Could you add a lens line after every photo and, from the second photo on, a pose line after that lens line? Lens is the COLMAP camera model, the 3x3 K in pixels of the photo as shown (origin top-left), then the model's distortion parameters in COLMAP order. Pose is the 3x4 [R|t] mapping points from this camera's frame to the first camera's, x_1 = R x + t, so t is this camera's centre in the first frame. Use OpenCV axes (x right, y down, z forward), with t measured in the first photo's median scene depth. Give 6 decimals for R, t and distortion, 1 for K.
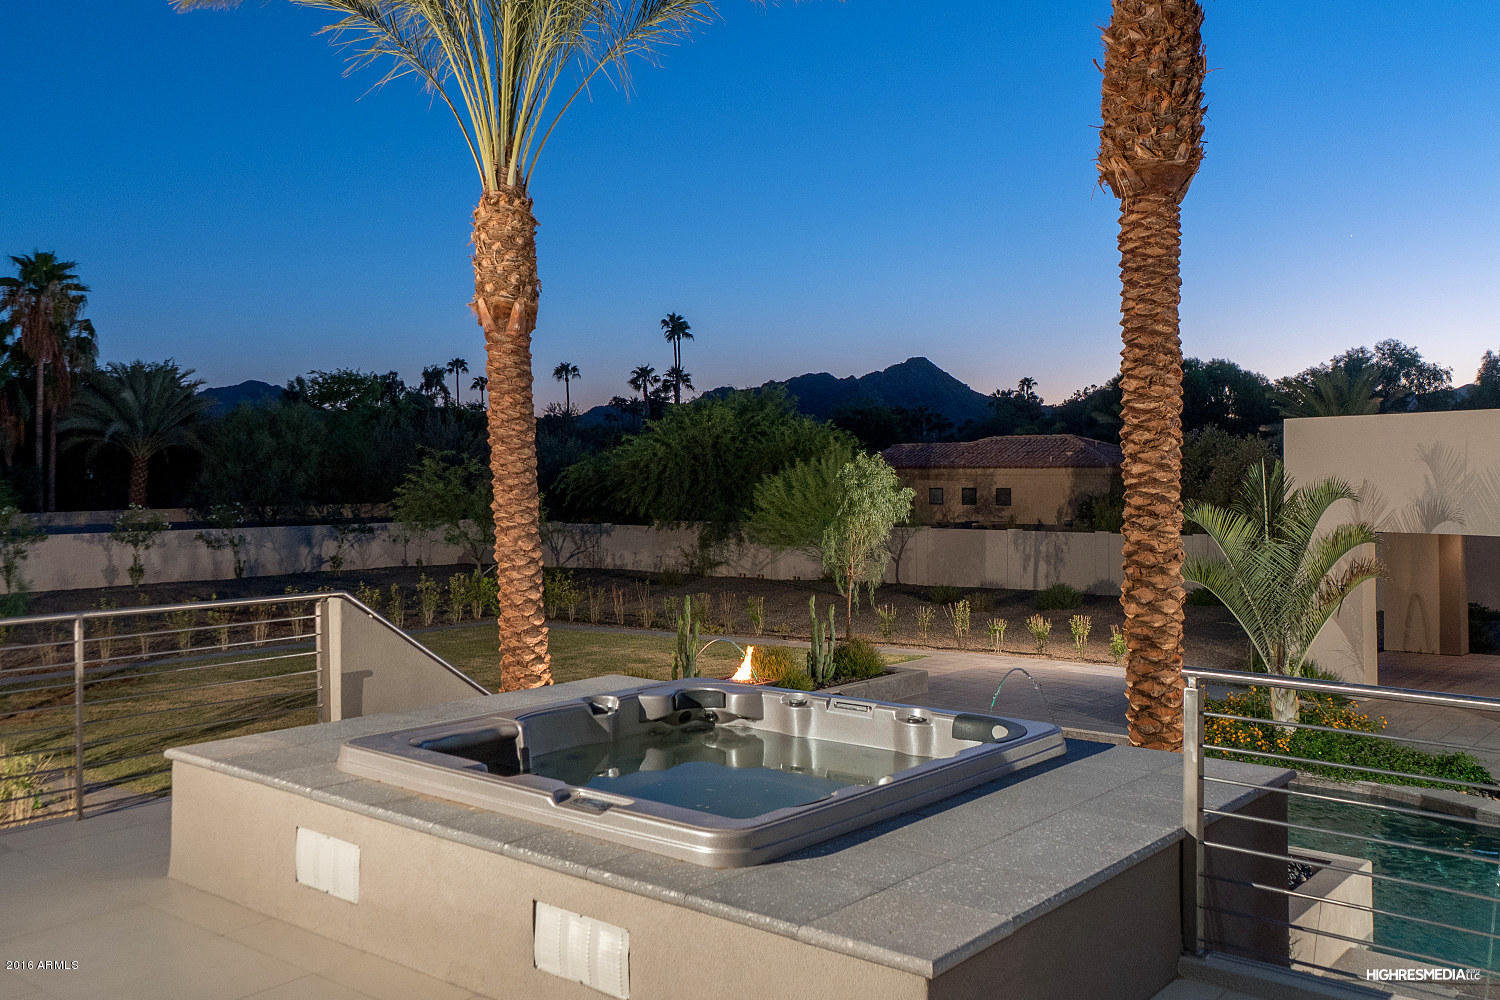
lens RADIAL K [[1321.4, 0, 751.5], [0, 1321.4, 501.2], [0, 0, 1]] dist [-0.009415, -0.001586]
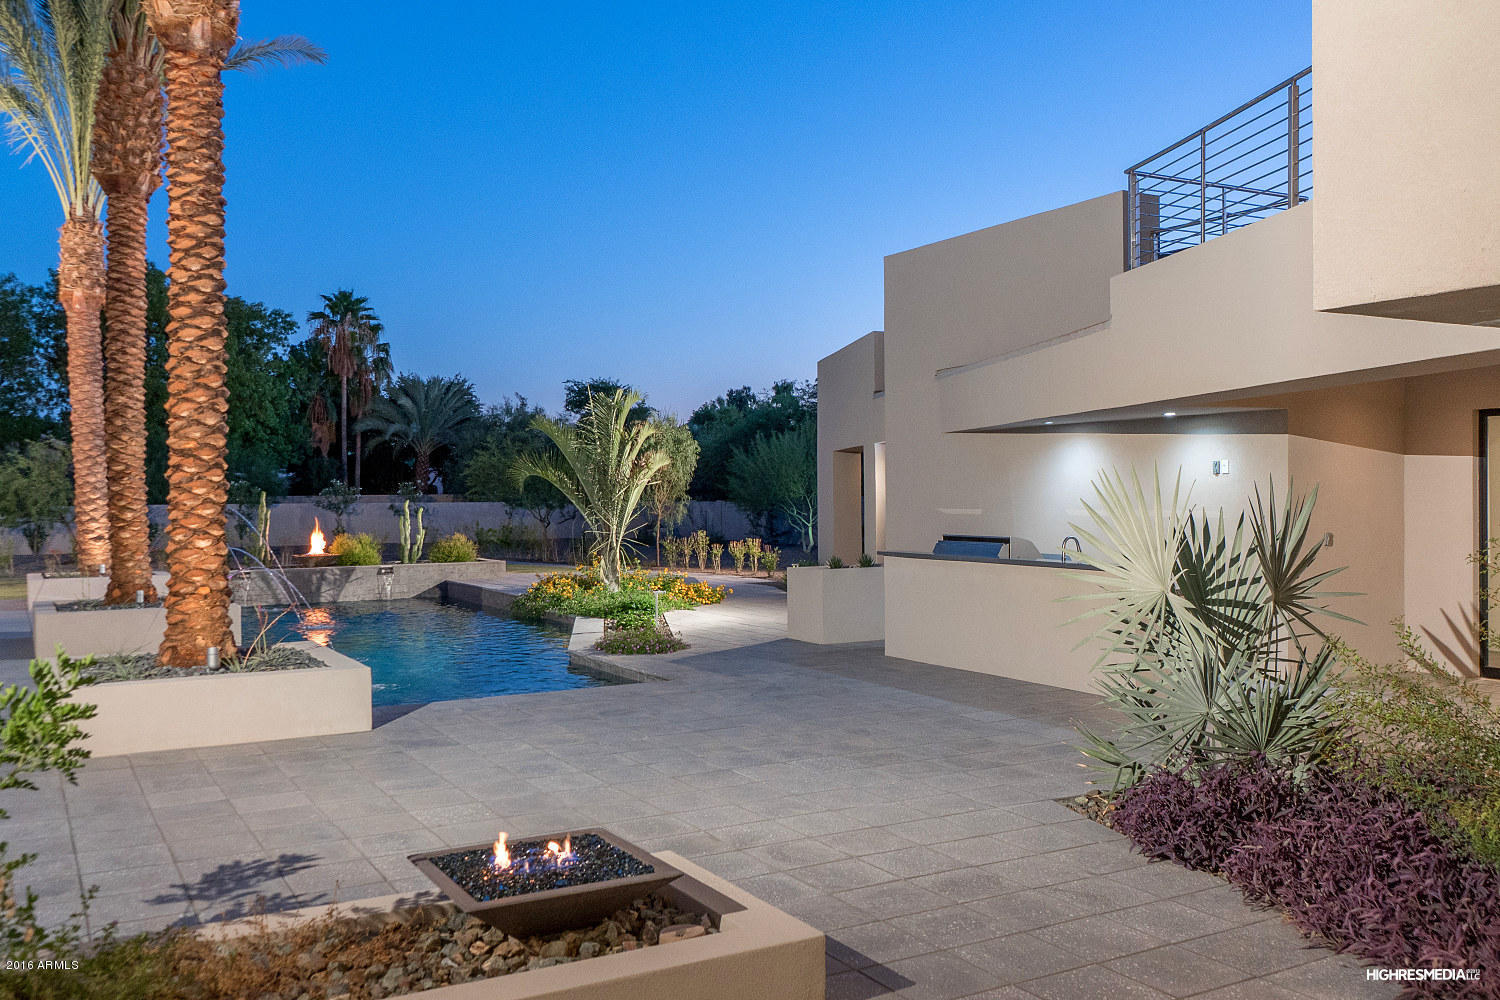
lens RADIAL K [[1321.4, 0, 748.6], [0, 1321.4, 495.5], [0, 0, 1]] dist [-0.009415, -0.001586]
pose [[0.932061, 0.002210, -0.362295, 0.283158], [-0.009466, 0.999789, -0.018256, 0.027947], [0.362178, 0.020446, 0.931885, -0.044758]]
